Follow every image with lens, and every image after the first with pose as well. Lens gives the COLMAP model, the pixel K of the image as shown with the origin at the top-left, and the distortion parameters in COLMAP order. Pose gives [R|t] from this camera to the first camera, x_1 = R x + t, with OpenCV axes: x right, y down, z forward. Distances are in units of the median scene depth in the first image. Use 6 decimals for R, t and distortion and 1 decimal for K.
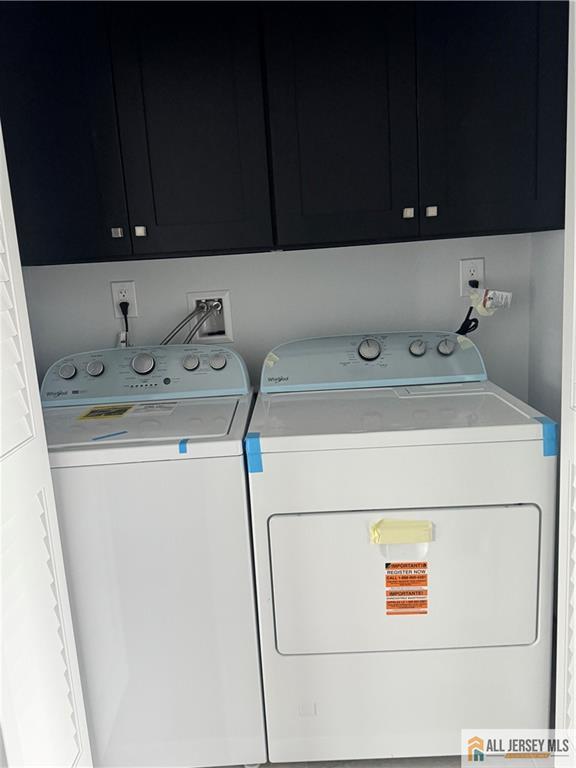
lens RADIAL K [[657.1, 0, 288.0], [0, 657.1, 384.0], [0, 0, 1]] dist [0.055362, -0.001525]
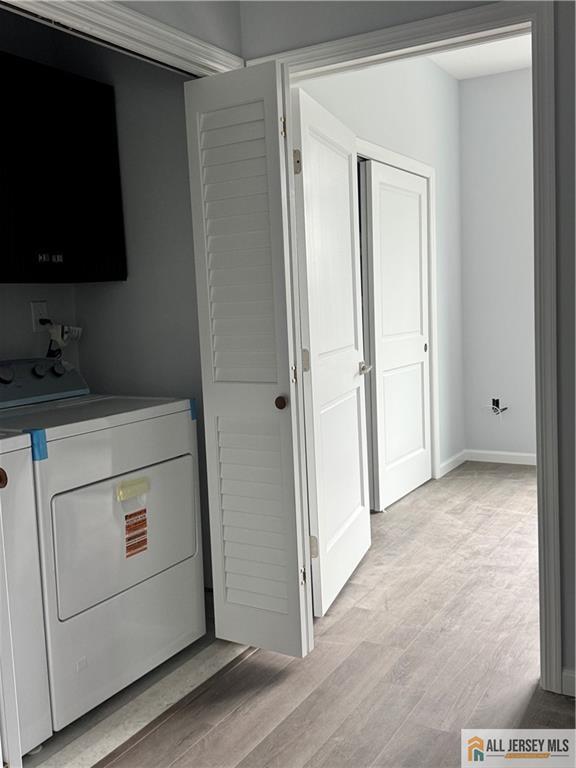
lens RADIAL K [[799.2, 0, 288.0], [0, 799.2, 384.0], [0, 0, 1]] dist [0.203712, 0.002196]
pose [[0.496499, -0.055863, 0.866238, -1.065317], [0.184846, 0.981842, -0.042630, 0.141348], [-0.848128, 0.181287, 0.497809, -0.125030]]
